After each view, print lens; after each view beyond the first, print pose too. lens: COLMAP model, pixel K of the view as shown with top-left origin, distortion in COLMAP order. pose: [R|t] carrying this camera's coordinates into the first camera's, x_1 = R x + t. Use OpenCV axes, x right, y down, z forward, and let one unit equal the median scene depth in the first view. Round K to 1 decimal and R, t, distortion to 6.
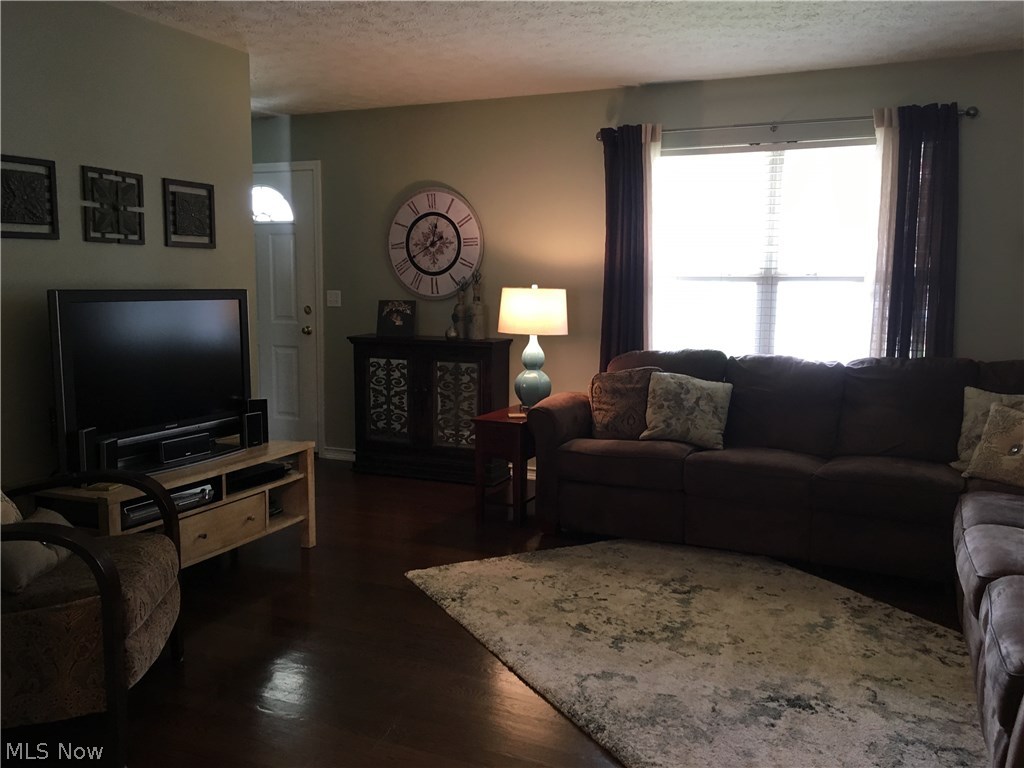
lens RADIAL K [[870.9, 0, 513.7], [0, 870.9, 384.2], [0, 0, 1]] dist [0.006908, 0.002895]
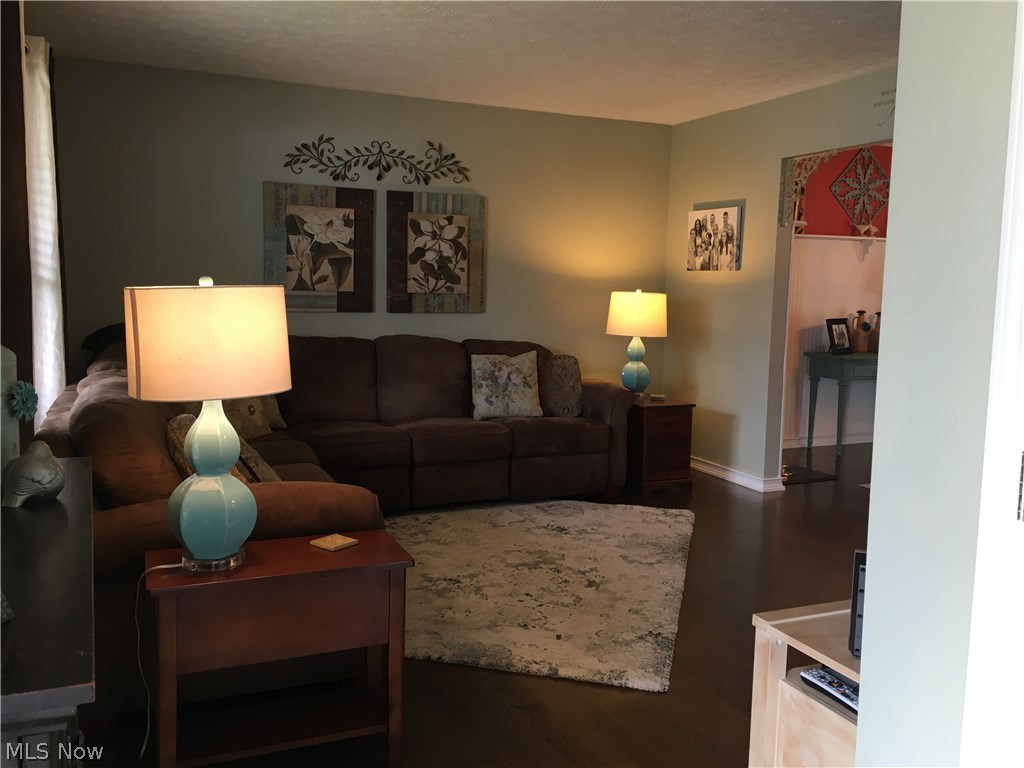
lens RADIAL K [[870.9, 0, 511.5], [0, 870.9, 380.7], [0, 0, 1]] dist [0.006908, 0.002895]
pose [[-0.743591, -0.090298, 0.662509, -0.473989], [0.064311, 0.976587, 0.205287, -0.179880], [-0.665535, 0.195256, -0.720374, 1.532056]]
